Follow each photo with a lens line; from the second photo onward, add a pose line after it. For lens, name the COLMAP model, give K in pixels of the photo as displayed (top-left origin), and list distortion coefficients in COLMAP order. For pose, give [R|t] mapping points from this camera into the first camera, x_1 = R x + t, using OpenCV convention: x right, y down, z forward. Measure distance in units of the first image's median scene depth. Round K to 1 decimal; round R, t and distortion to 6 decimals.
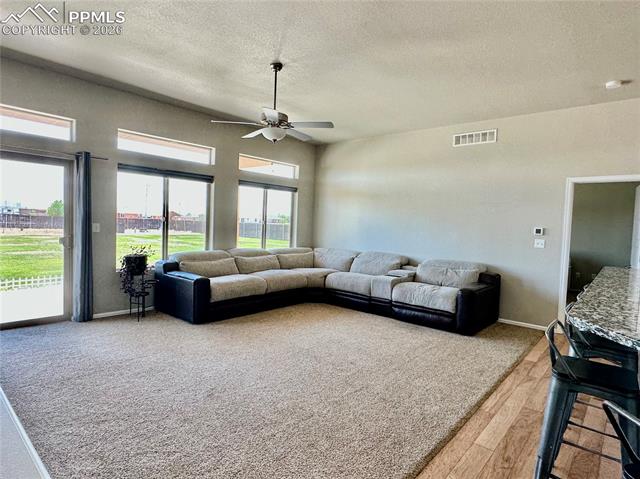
lens RADIAL K [[362.4, 0, 320.0], [0, 362.4, 239.5], [0, 0, 1]] dist [-0.008239, 0.000593]
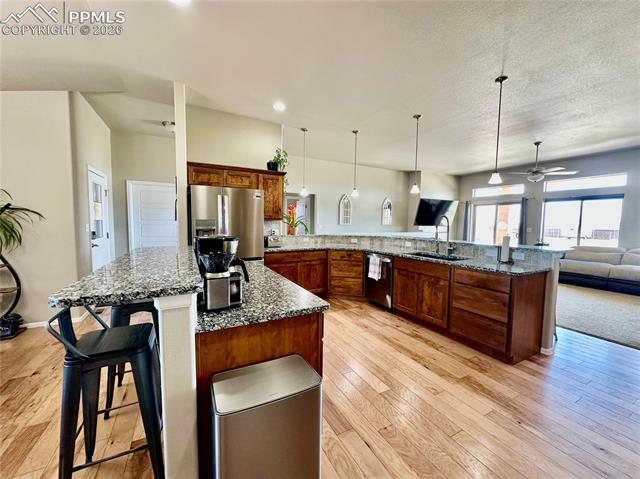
lens RADIAL K [[251.3, 0, 320.0], [0, 251.3, 239.5], [0, 0, 1]] dist [-0.000411, 0.000477]
pose [[-0.360971, -0.002624, -0.932573, 1.237167], [-0.091045, 0.995318, 0.032440, 0.091507], [0.928122, 0.096616, -0.359520, 0.368215]]
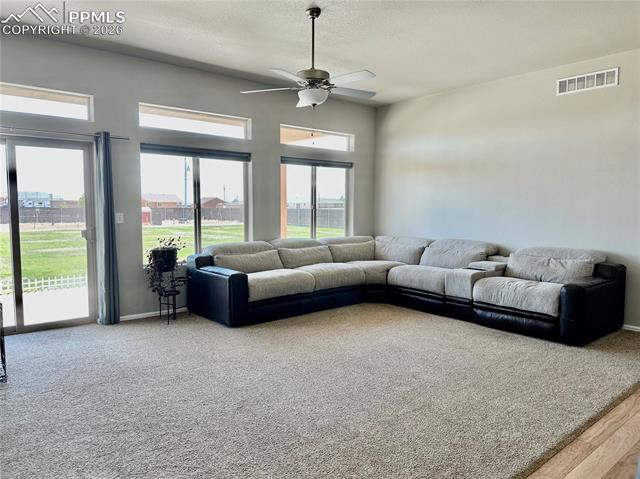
lens RADIAL K [[448.5, 0, 320.0], [0, 448.5, 239.5], [0, 0, 1]] dist [0.070003, -0.101859]
pose [[0.987037, -0.022397, -0.158925, 0.034924], [0.026730, 0.999326, 0.025179, 0.004381], [0.158254, -0.029101, 0.986969, -0.012408]]
